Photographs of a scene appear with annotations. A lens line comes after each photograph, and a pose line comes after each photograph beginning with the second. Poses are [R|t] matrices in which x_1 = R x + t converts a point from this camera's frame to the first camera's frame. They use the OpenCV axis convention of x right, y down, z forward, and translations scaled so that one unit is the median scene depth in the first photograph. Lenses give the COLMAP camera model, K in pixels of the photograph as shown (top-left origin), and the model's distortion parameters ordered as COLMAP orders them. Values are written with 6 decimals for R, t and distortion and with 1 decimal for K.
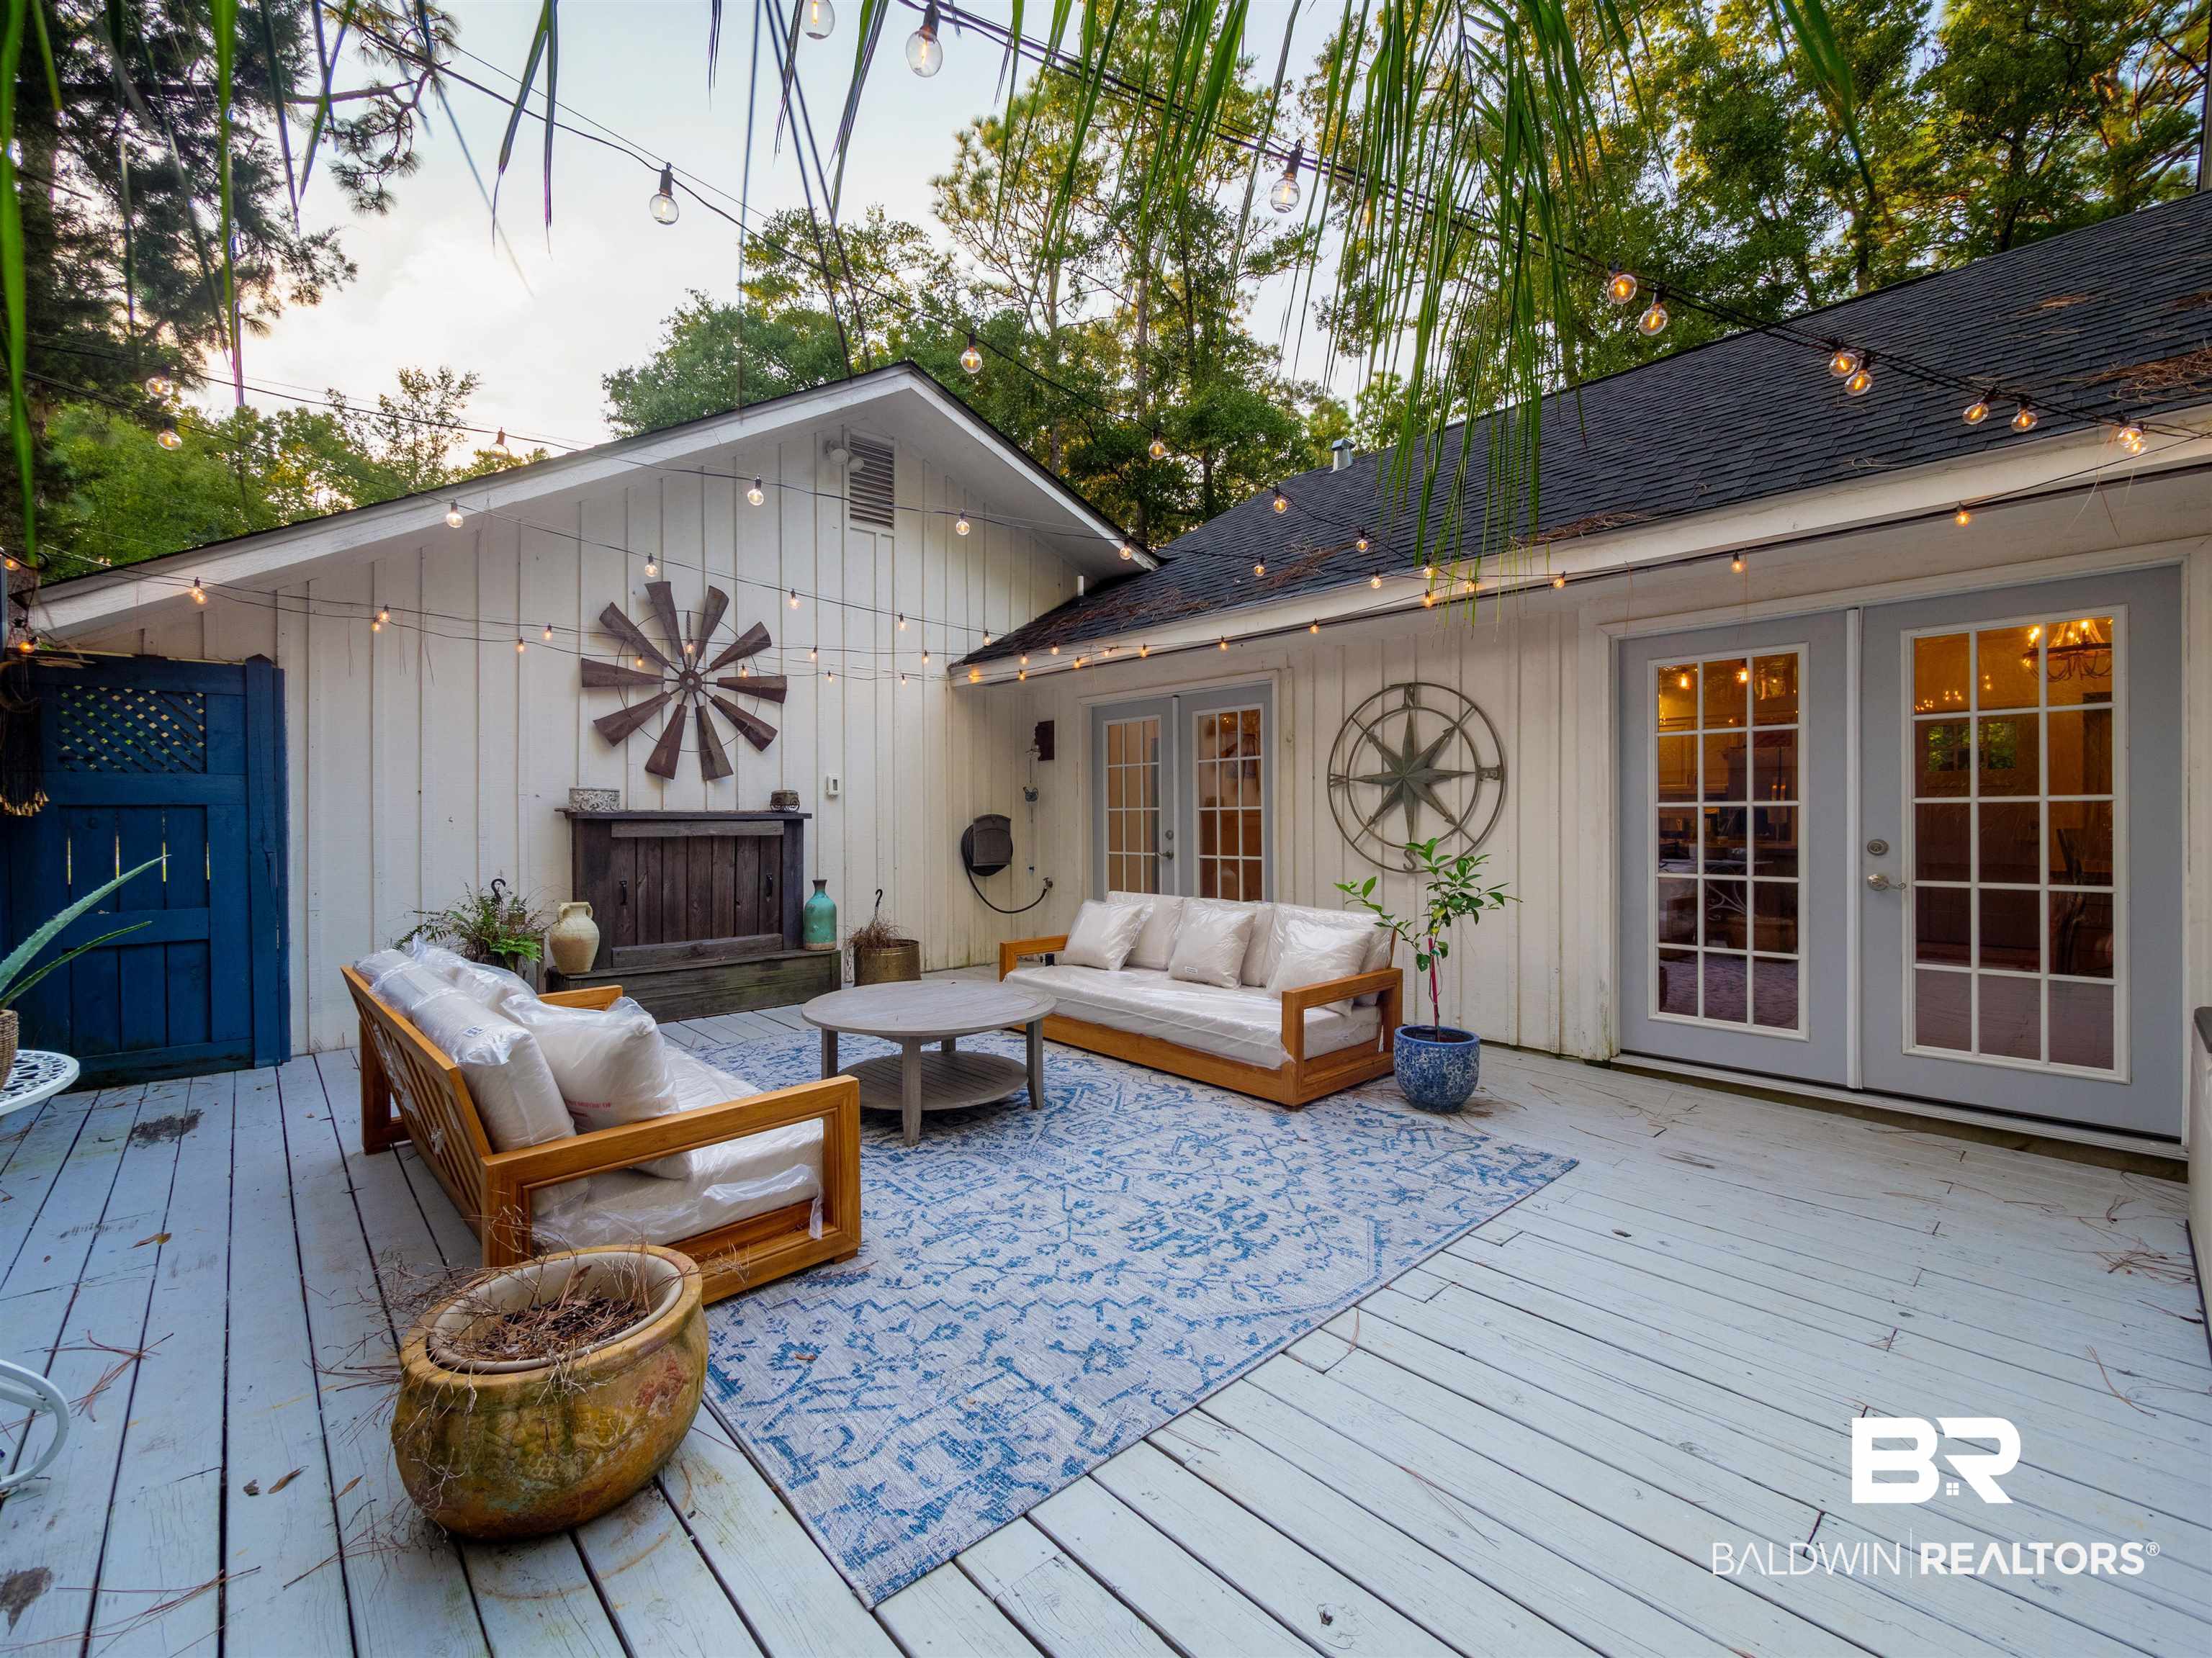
lens RADIAL K [[936.3, 0, 1170.5], [0, 936.3, 817.1], [0, 0, 1]] dist [-0.004547, 0.000752]
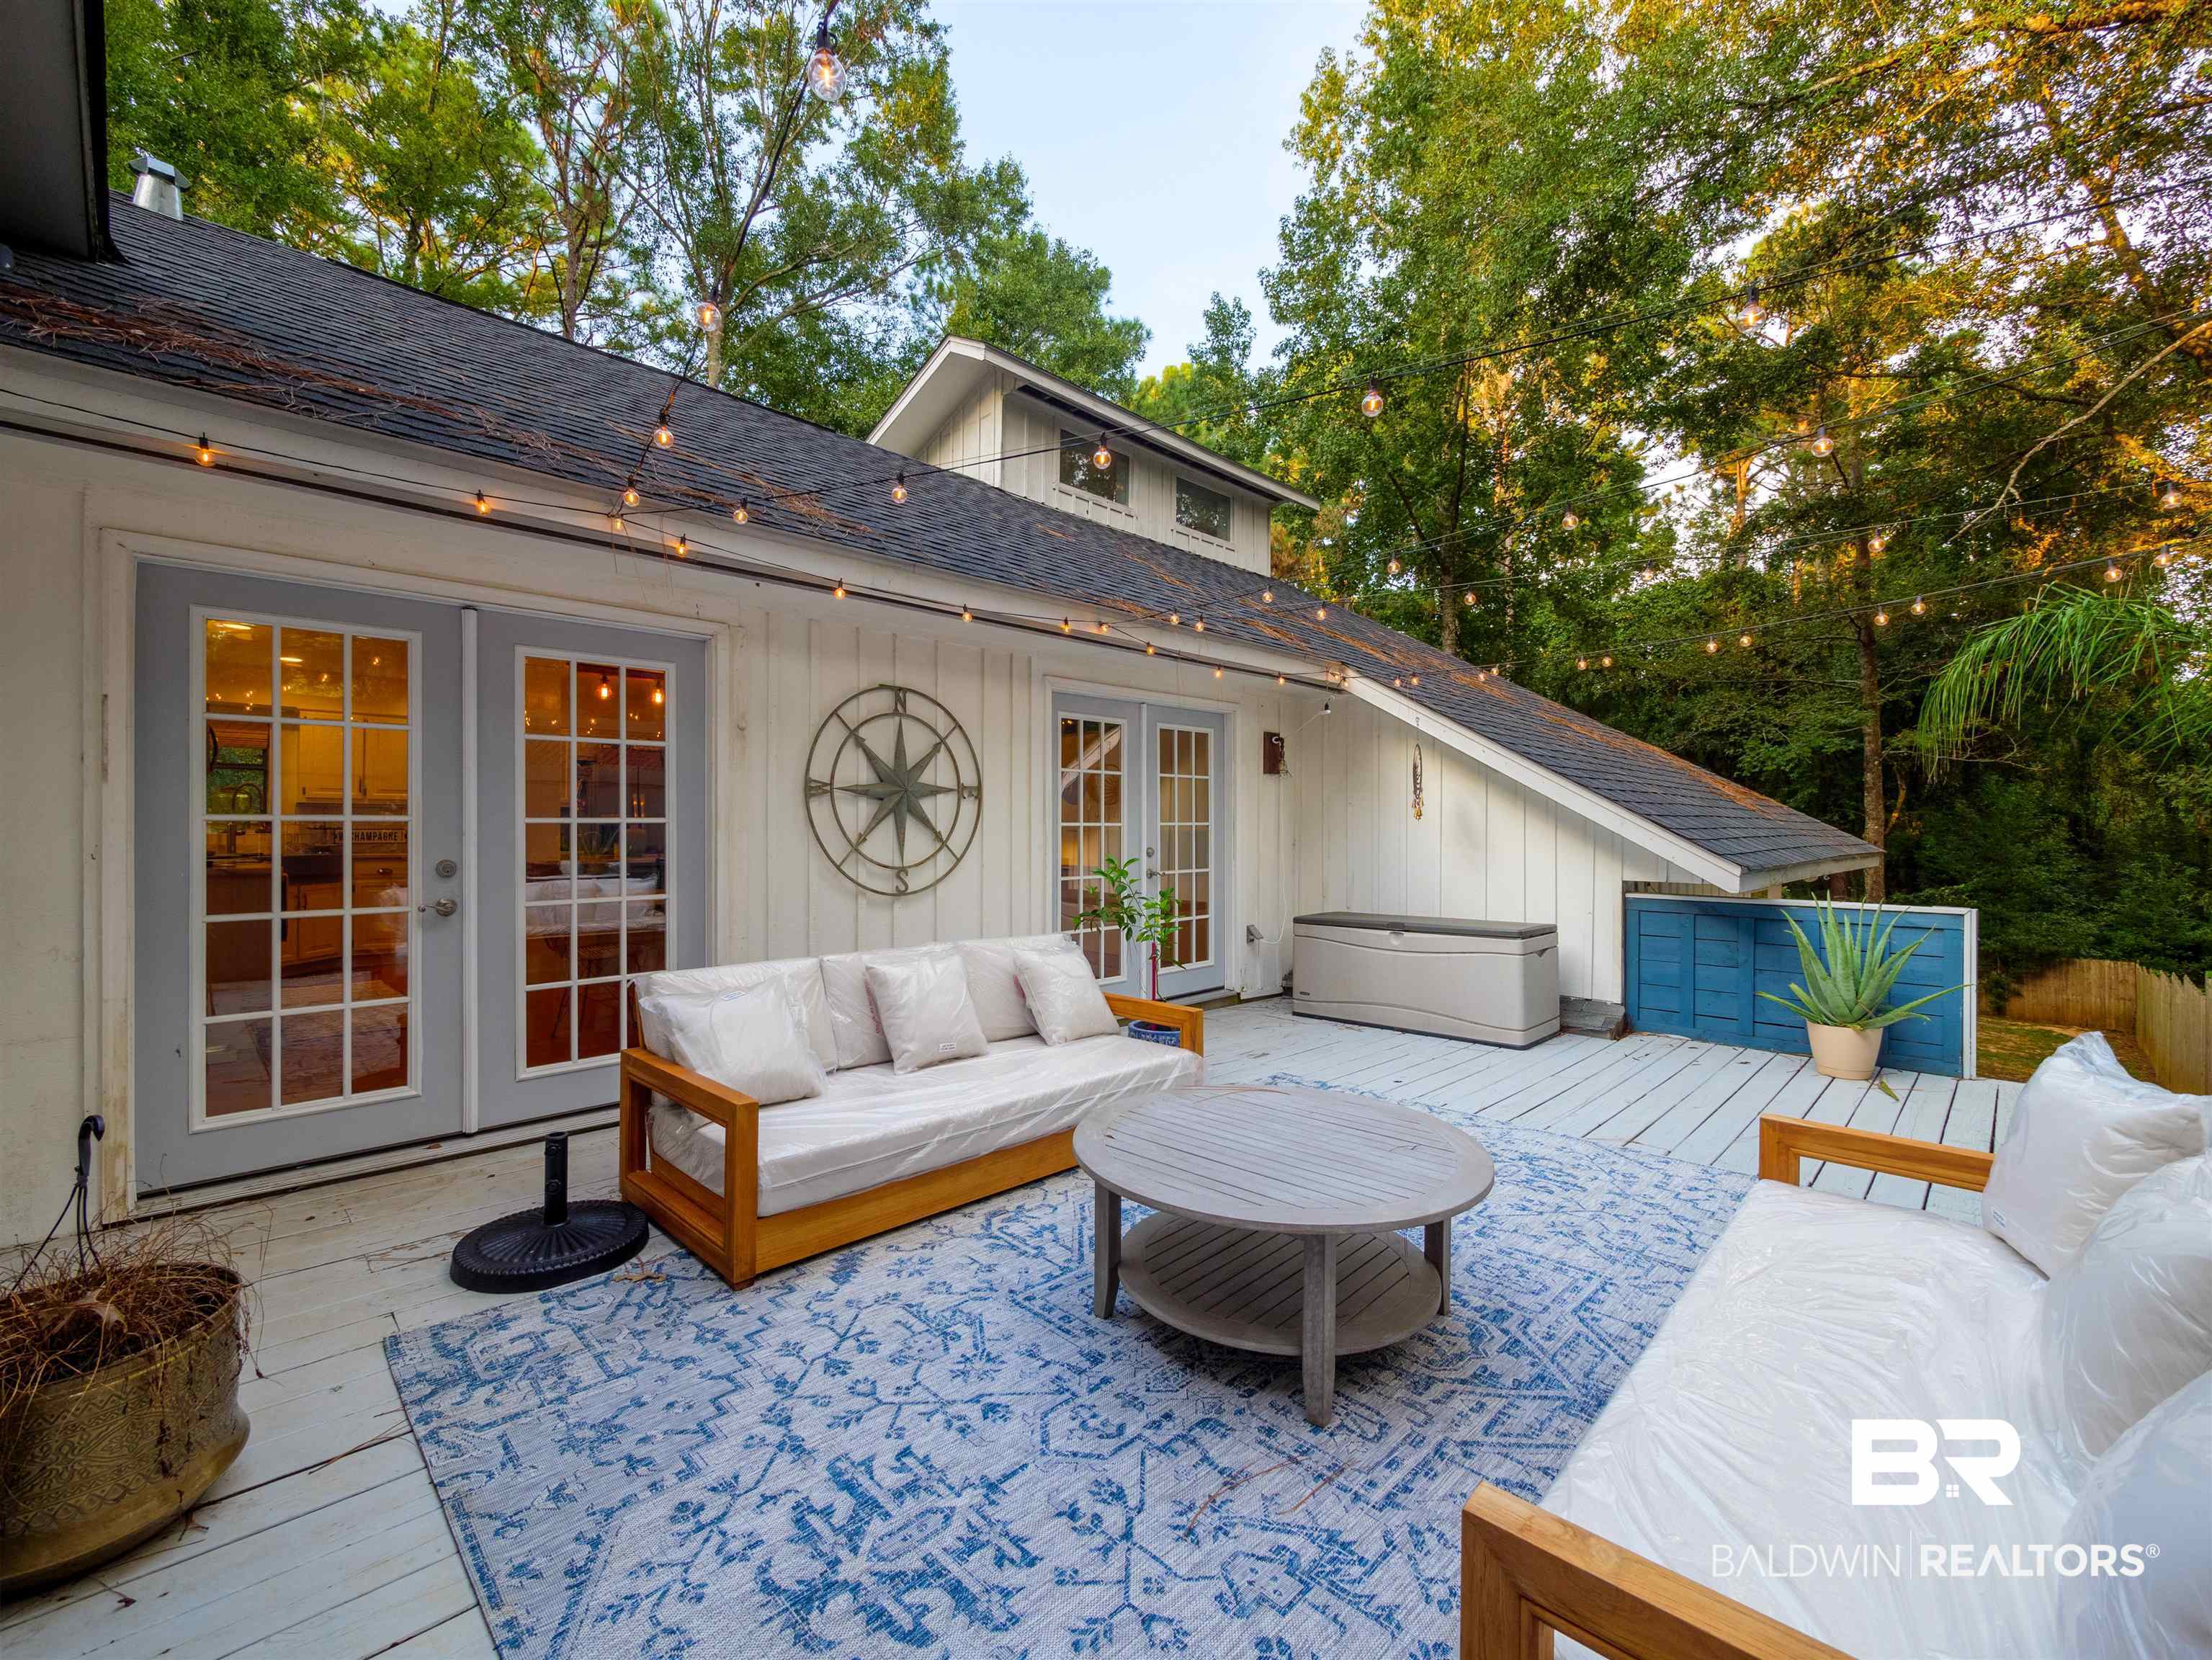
lens RADIAL K [[936.6, 0, 1024.2], [0, 936.6, 819.7], [0, 0, 1]] dist [-0.004547, 0.000752]
pose [[0.038571, 0.010564, 0.999200, -0.931734], [-0.002882, 0.999941, -0.010461, -0.006573], [-0.999252, -0.002476, 0.038599, 1.210974]]
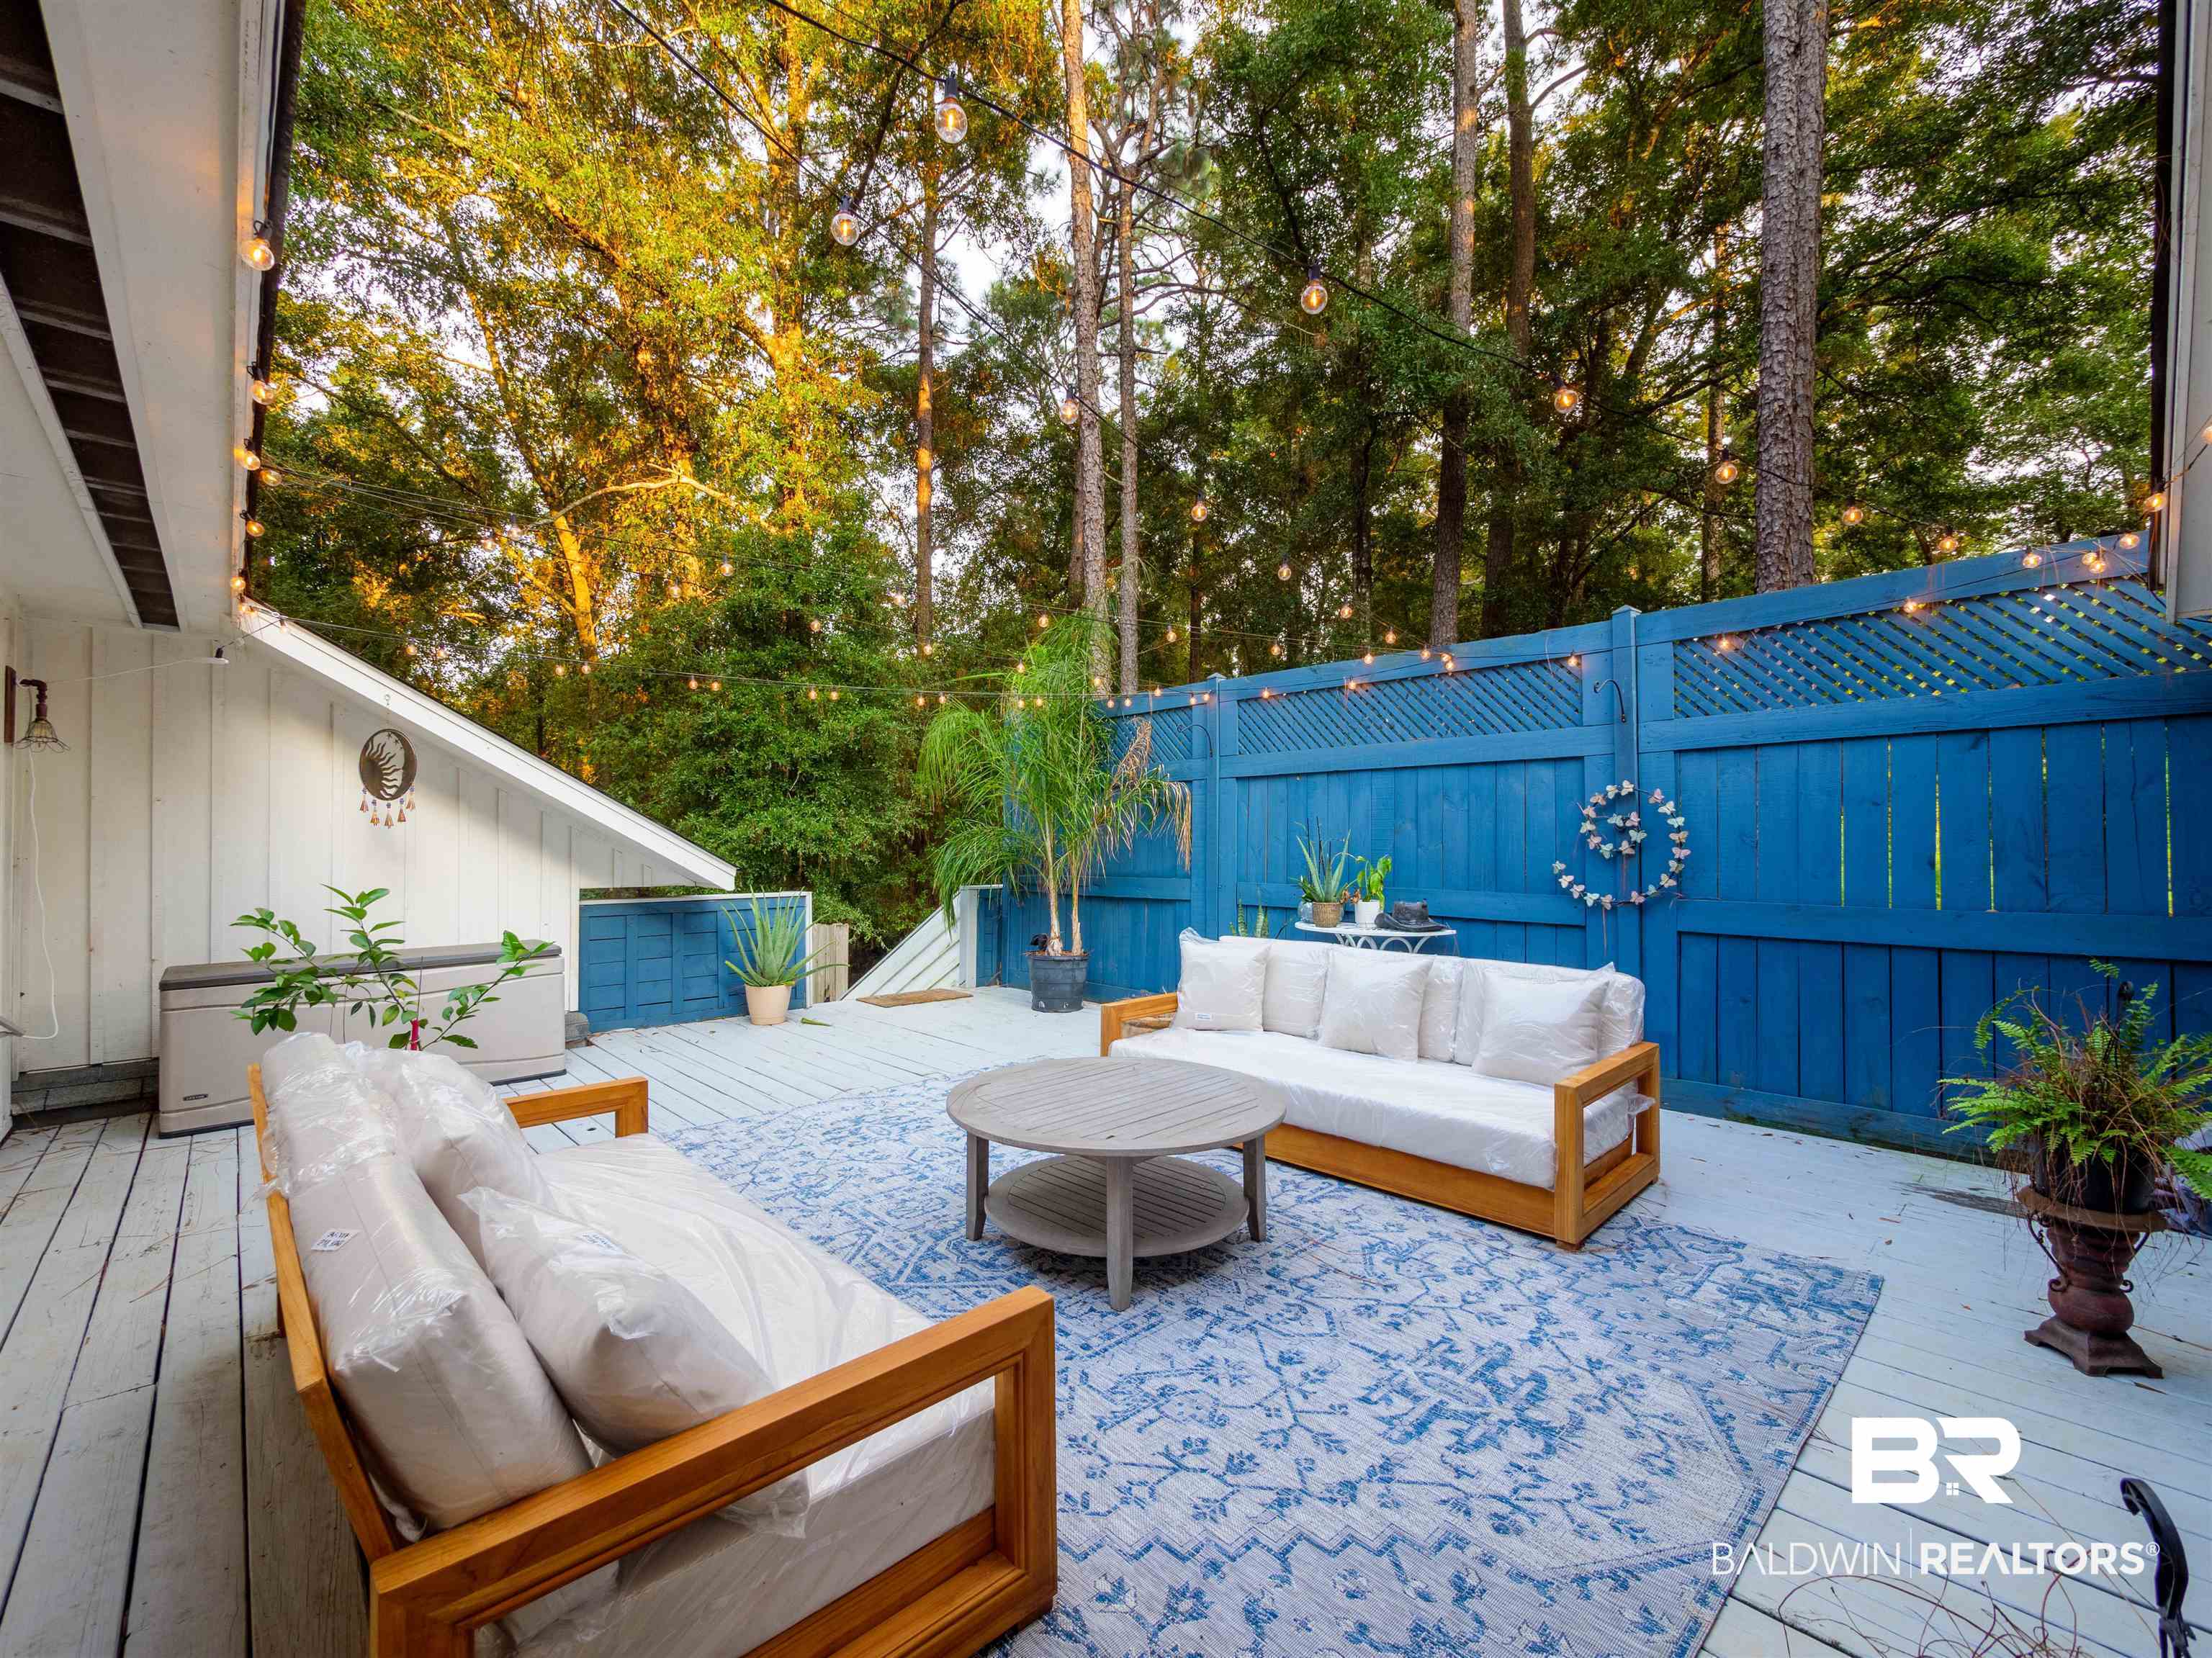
lens RADIAL K [[936.3, 0, 1156.5], [0, 936.3, 832.3], [0, 0, 1]] dist [-0.004547, 0.000752]
pose [[-0.999984, 0.002284, 0.005104, -0.309653], [0.002255, 0.999982, -0.005632, -0.007898], [-0.005117, -0.005620, -0.999971, 1.852395]]
